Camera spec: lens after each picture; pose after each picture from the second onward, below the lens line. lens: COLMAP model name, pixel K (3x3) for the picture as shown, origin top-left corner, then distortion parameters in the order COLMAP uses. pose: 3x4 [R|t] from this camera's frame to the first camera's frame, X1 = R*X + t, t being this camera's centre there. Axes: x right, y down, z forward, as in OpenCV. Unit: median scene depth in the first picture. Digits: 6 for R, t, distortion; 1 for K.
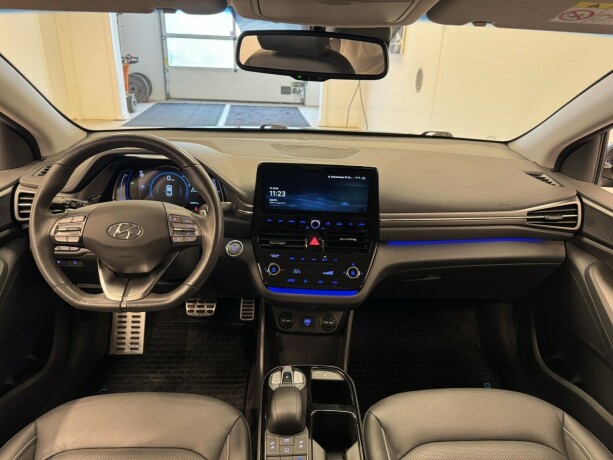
lens RADIAL K [[427.4, 0, 306.5], [0, 427.4, 230.0], [0, 0, 1]] dist [0.071104, -0.103392]
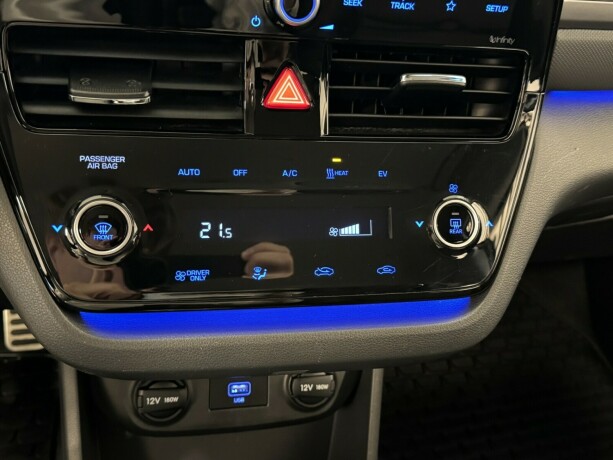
lens RADIAL K [[652.0, 0, 306.5], [0, 652.0, 230.0], [0, 0, 1]] dist [0.015952, 0.015009]
pose [[0.972924, -0.055482, 0.224367, -0.050941], [0.014897, 0.983795, 0.178679, 0.037835], [-0.230644, -0.170498, 0.957984, 0.667745]]
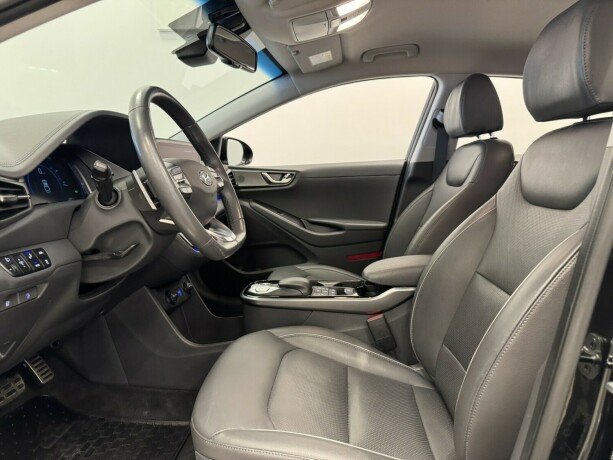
lens RADIAL K [[419.8, 0, 305.7], [0, 419.8, 245.1], [0, 0, 1]] dist [0.000829, -0.022976]
pose [[0.115942, -0.209625, 0.970884, -1.089570], [0.367825, 0.917042, 0.154074, 0.062701], [-0.922638, 0.339252, 0.183429, 0.523200]]
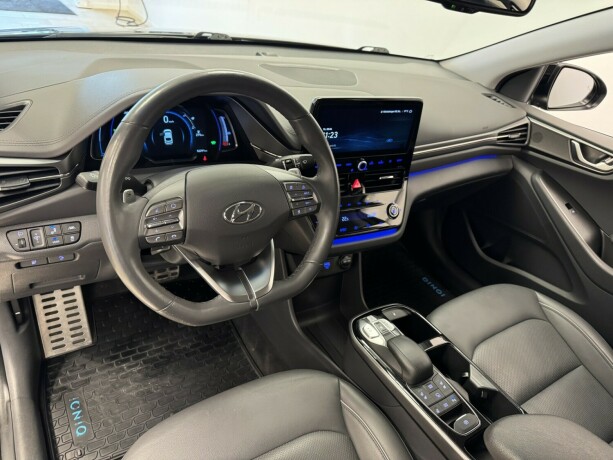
lens RADIAL K [[422.5, 0, 307.6], [0, 422.5, 232.2], [0, 0, 1]] dist [0.152538, -0.297503]
pose [[0.859614, -0.182587, 0.477205, -0.536195], [0.066984, 0.966180, 0.249015, -0.109471], [-0.506533, -0.182092, 0.842773, 0.256744]]
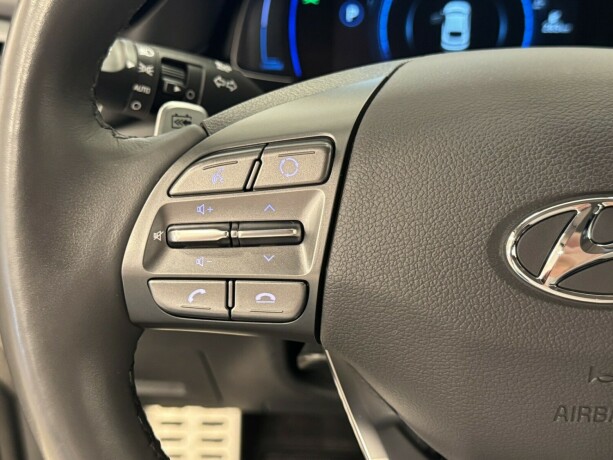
lens RADIAL K [[844.7, 0, 306.5], [0, 844.7, 230.0], [0, 0, 1]] dist [0.112148, 0.021867]
pose [[0.996938, 0.011842, -0.077292, -0.395669], [-0.004364, 0.995352, 0.096204, -0.025745], [0.078072, -0.095572, 0.992356, 0.553024]]
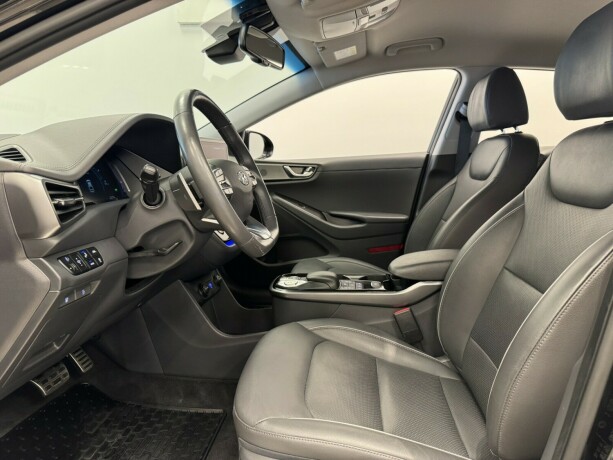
lens RADIAL K [[419.8, 0, 305.7], [0, 419.8, 245.1], [0, 0, 1]] dist [0.000829, -0.022976]
pose [[0.143222, -0.235513, 0.961260, -1.118931], [0.373247, 0.912406, 0.167932, 0.028430], [-0.916610, 0.334736, 0.218582, 0.550950]]
